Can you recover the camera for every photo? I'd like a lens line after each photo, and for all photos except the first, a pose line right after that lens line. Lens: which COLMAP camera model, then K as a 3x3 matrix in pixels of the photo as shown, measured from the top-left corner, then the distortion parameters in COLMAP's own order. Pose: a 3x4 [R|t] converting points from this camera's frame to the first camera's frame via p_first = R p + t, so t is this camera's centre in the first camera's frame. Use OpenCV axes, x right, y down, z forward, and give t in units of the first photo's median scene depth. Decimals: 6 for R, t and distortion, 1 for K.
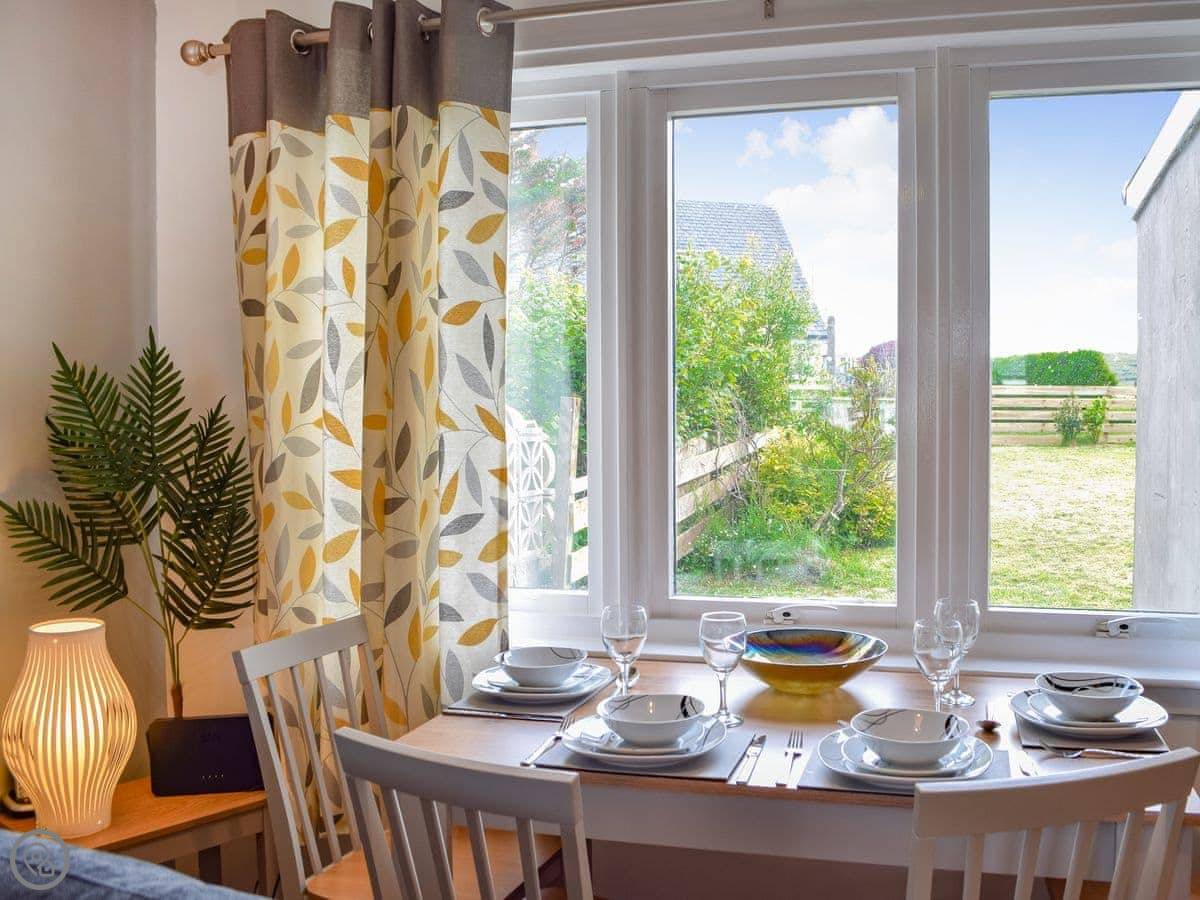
lens RADIAL K [[1098.5, 0, 600.0], [0, 1098.5, 450.0], [0, 0, 1]] dist [-0.161514, 0.000751]
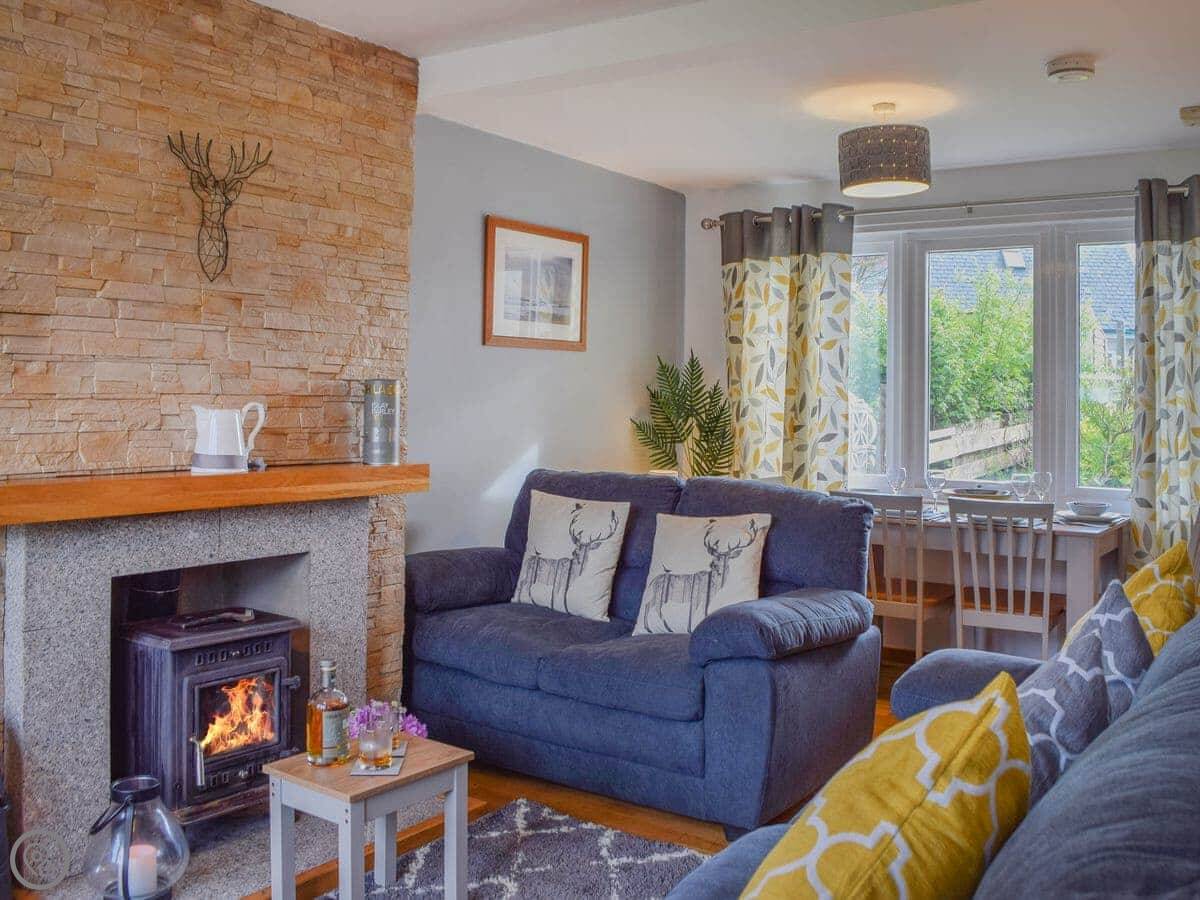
lens RADIAL K [[1113.3, 0, 601.3], [0, 1113.3, 360.6], [0, 0, 1]] dist [-0.143411, 0.002654]
pose [[0.956351, 0.011244, -0.292006, 0.090179], [-0.031780, 0.997334, -0.065682, 0.073394], [0.290489, 0.072095, 0.954159, -1.315441]]
